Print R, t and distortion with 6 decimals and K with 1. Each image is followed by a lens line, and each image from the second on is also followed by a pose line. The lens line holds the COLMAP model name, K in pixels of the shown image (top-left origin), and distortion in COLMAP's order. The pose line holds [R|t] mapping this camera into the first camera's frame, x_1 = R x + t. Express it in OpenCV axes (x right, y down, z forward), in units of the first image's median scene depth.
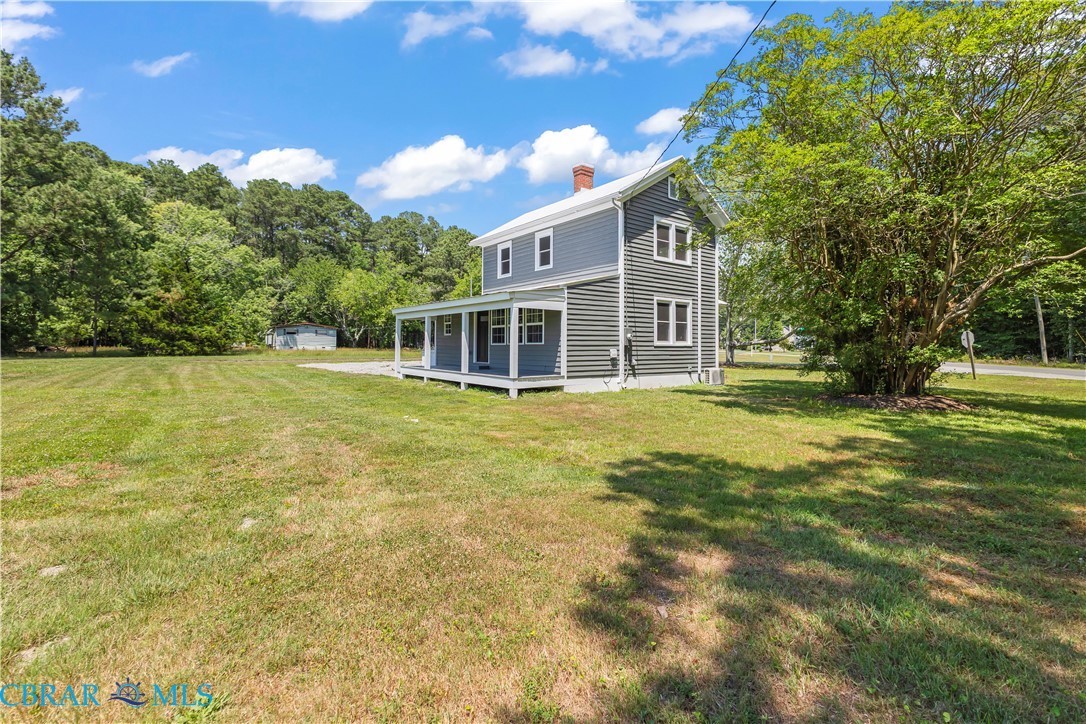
lens RADIAL K [[484.3, 0, 539.7], [0, 484.3, 325.9], [0, 0, 1]] dist [0.001999, 0.000356]
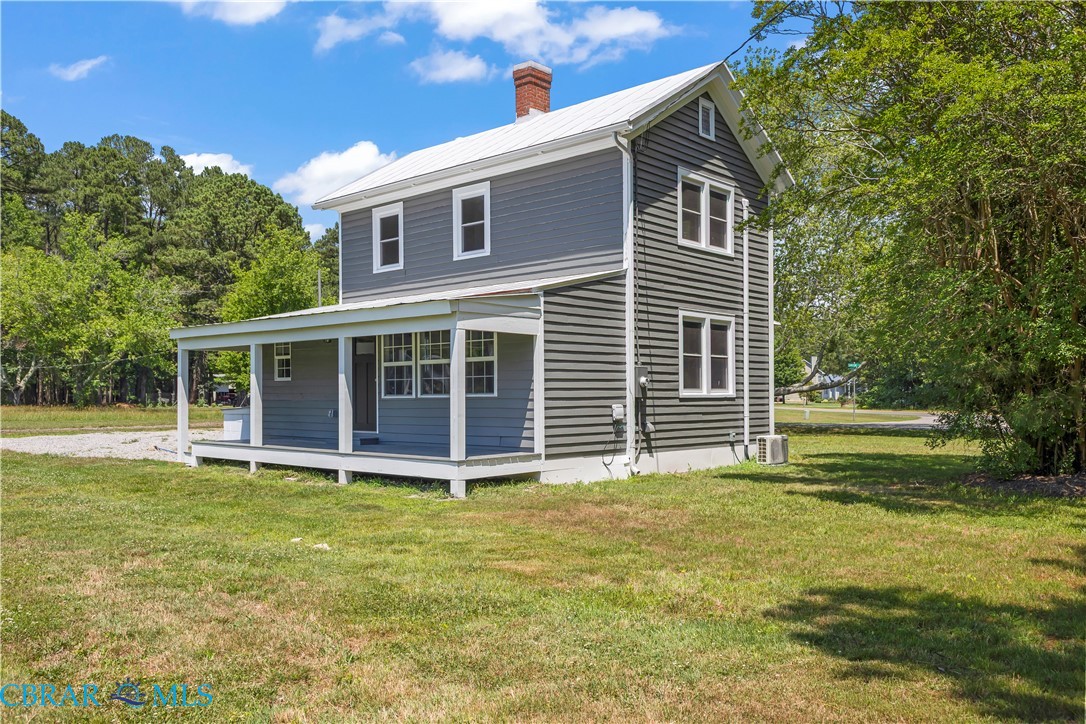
lens RADIAL K [[883.4, 0, 537.2], [0, 883.4, 384.7], [0, 0, 1]] dist [0.006065, -0.004314]
pose [[0.983015, -0.006276, 0.183420, -0.113644], [0.001181, 0.999611, 0.027873, -0.002824], [-0.183523, -0.027183, 0.982639, 0.015624]]
